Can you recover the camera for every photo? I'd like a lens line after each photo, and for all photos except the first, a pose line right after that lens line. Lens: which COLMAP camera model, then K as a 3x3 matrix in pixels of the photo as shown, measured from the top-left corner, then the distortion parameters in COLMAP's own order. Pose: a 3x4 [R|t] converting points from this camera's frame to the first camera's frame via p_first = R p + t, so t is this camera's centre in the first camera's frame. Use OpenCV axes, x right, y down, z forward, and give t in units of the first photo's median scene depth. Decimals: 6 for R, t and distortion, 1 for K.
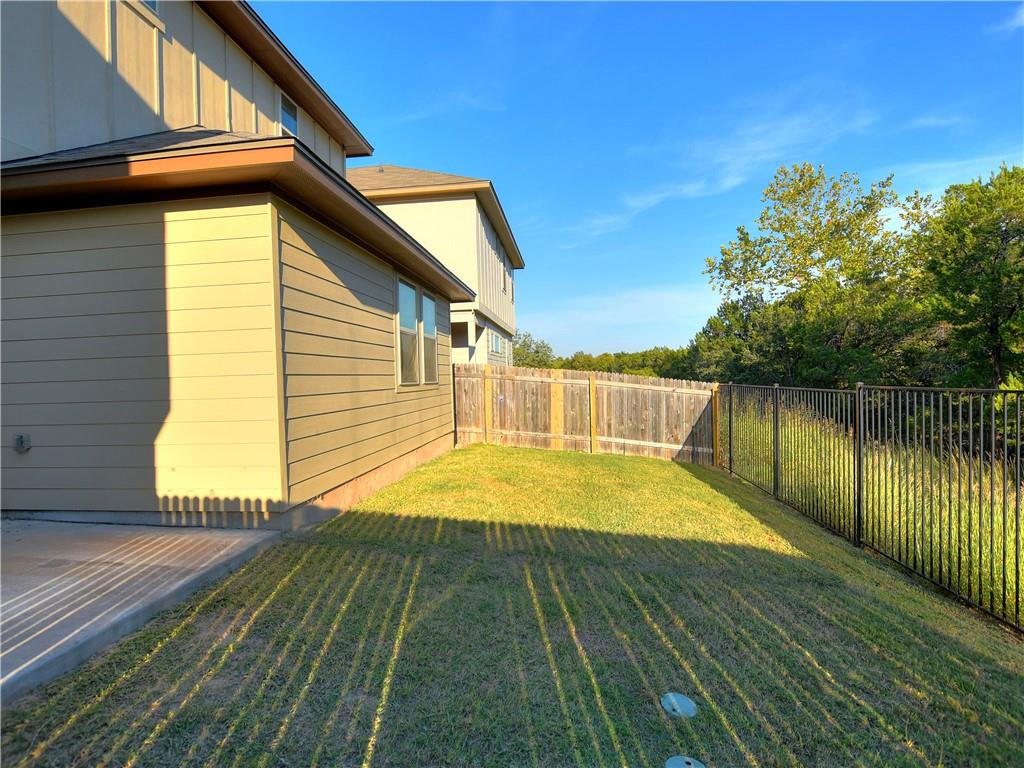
lens RADIAL K [[525.1, 0, 512.9], [0, 525.1, 386.9], [0, 0, 1]] dist [-0.025116, 0.000230]
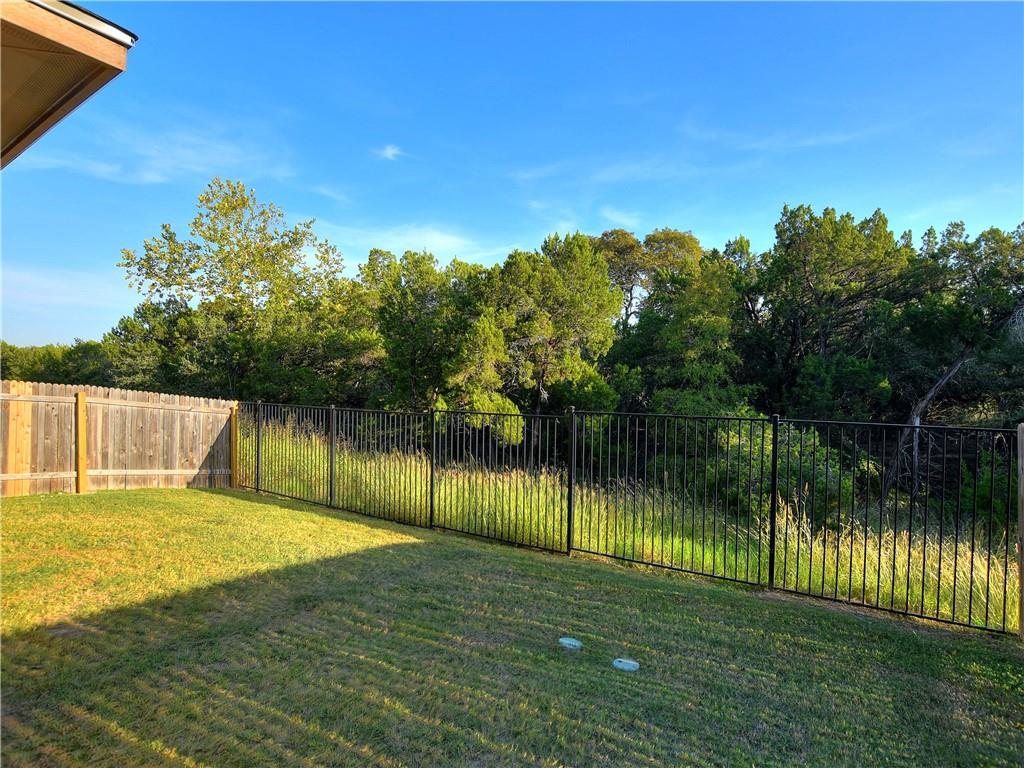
lens RADIAL K [[525.1, 0, 512.9], [0, 525.1, 386.9], [0, 0, 1]] dist [-0.025116, 0.000230]
pose [[0.456872, 0.021884, 0.889263, -0.232234], [-0.009489, 0.999760, -0.019728, -0.019283], [-0.889482, 0.000575, 0.456970, 0.095695]]
